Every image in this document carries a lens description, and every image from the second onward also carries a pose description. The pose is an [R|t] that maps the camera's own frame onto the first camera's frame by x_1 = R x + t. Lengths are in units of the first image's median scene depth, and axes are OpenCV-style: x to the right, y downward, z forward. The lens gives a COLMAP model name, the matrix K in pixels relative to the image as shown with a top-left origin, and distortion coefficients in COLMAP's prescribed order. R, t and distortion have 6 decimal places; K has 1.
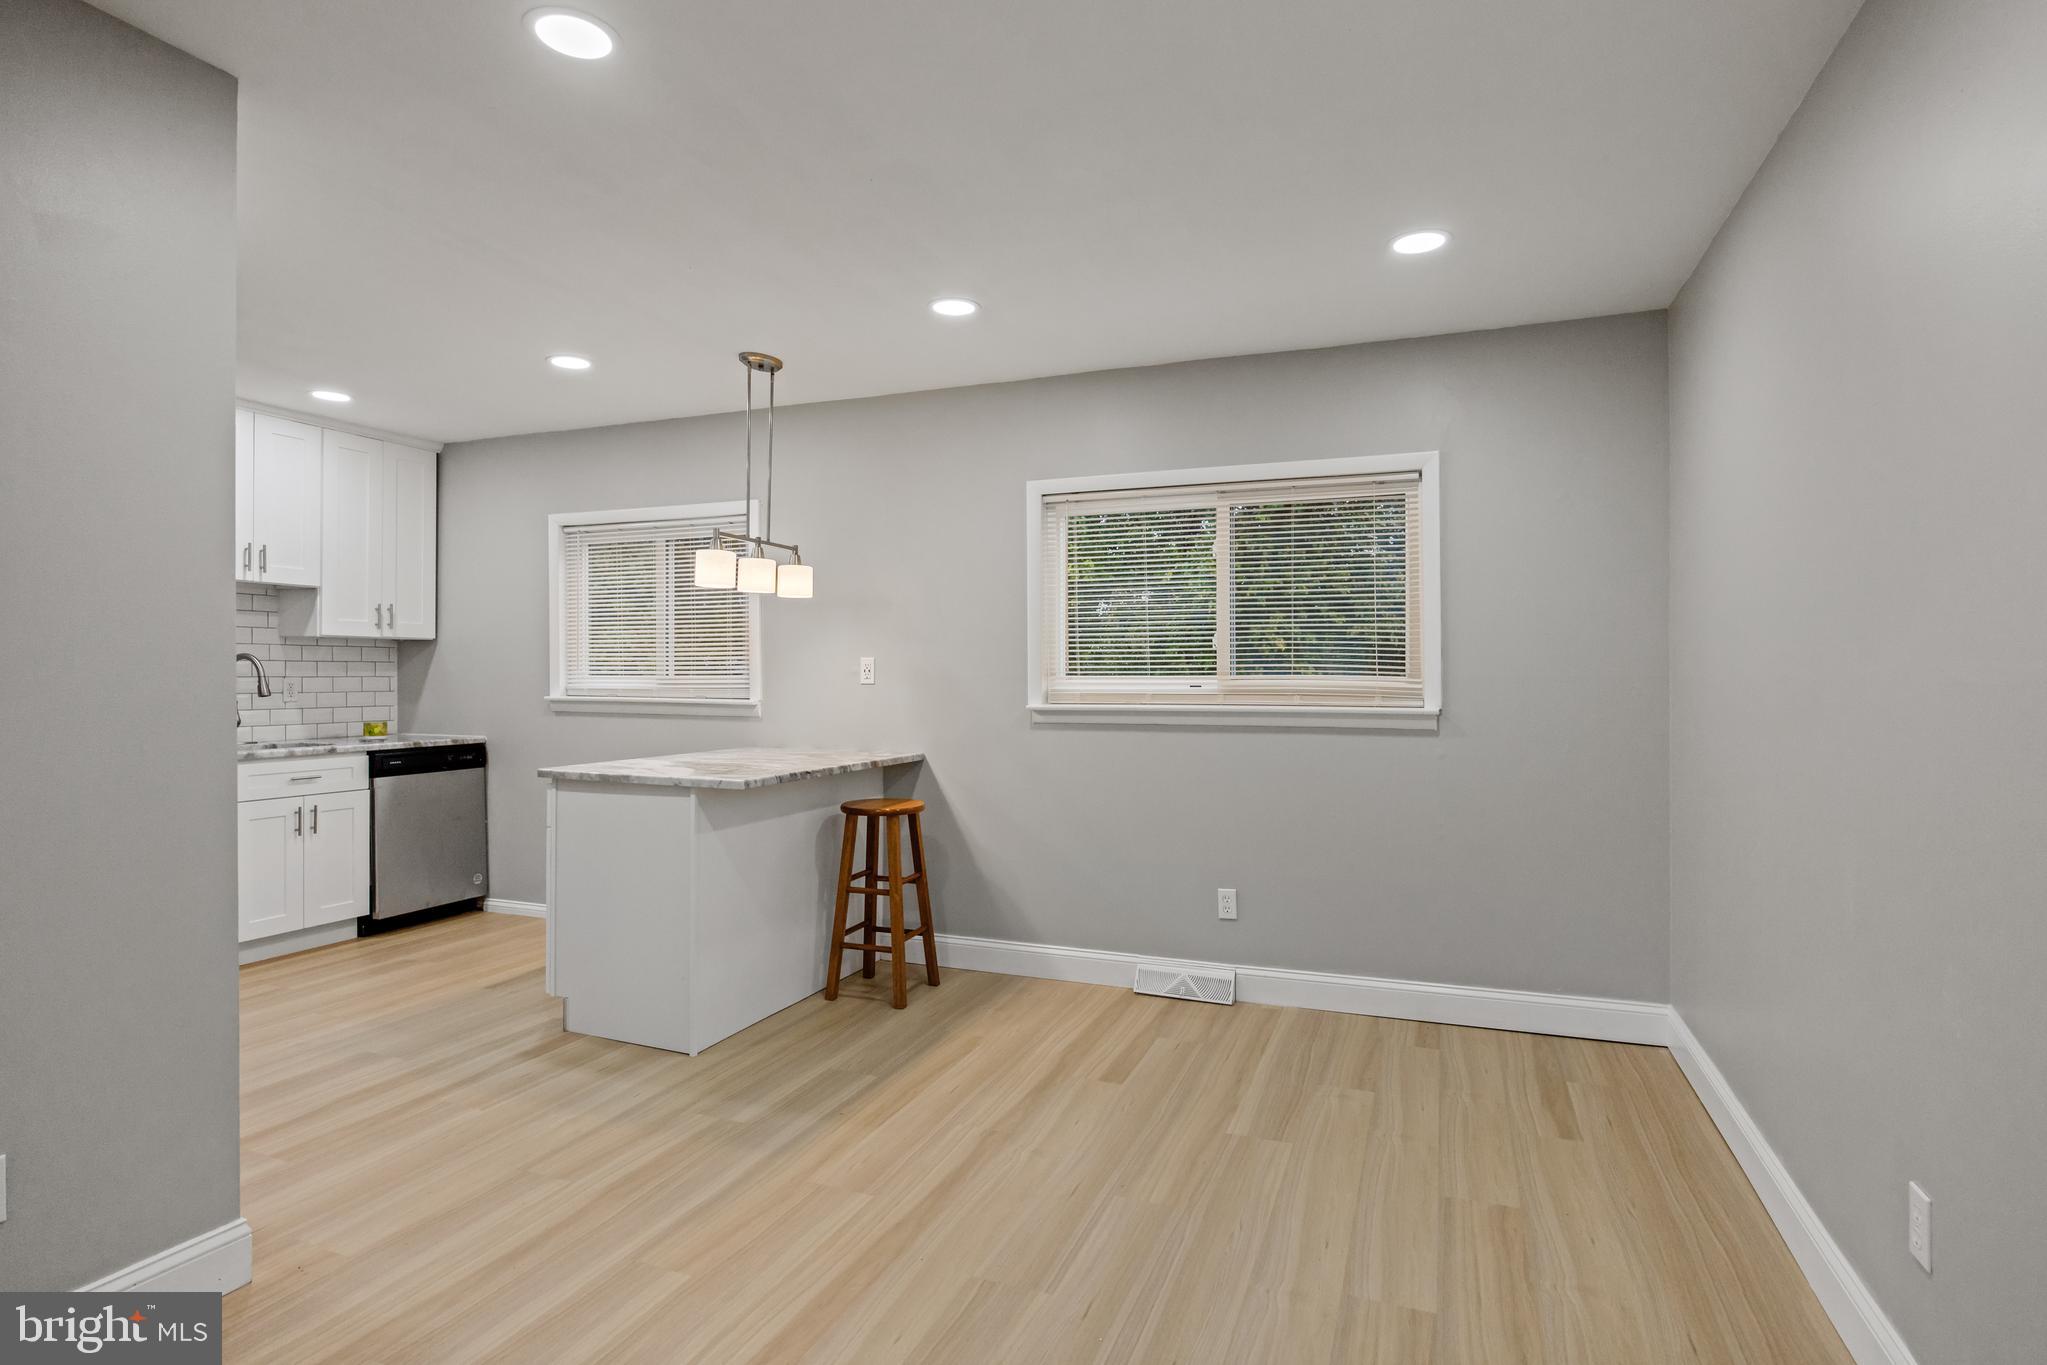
lens RADIAL K [[1108.6, 0, 1039.1], [0, 1108.6, 688.2], [0, 0, 1]] dist [0.000591, -0.000196]
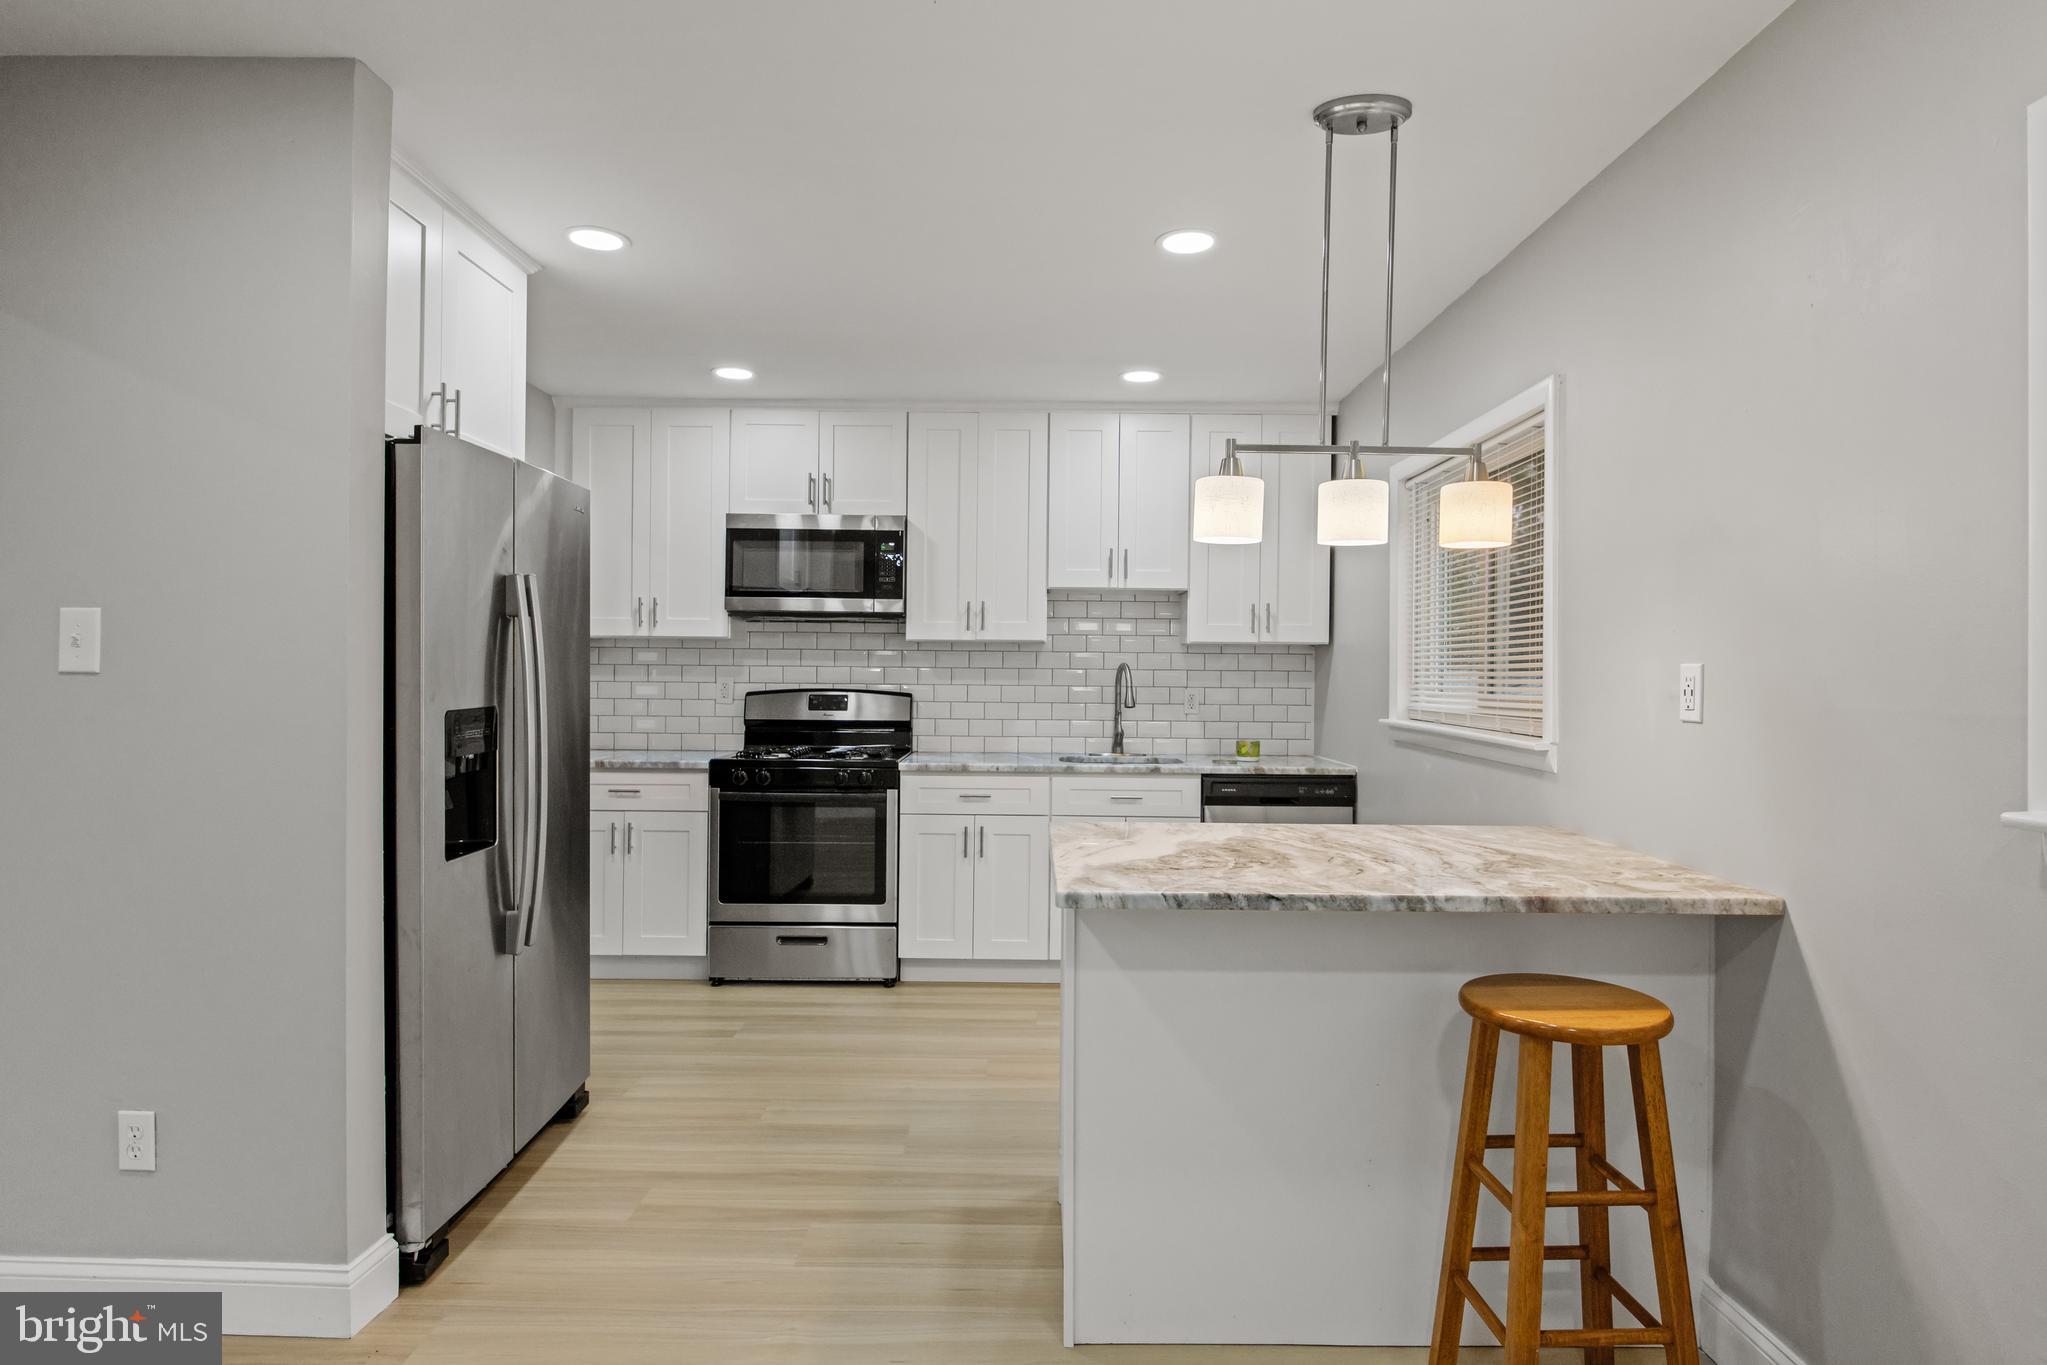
lens RADIAL K [[1115.3, 0, 1103.0], [0, 1115.3, 657.7], [0, 0, 1]] dist [-0.012046, -0.002263]
pose [[0.350522, -0.008265, -0.936518, 0.186041], [-0.029662, 0.999361, -0.019921, -0.013994], [0.936085, 0.034761, 0.350053, 0.616744]]
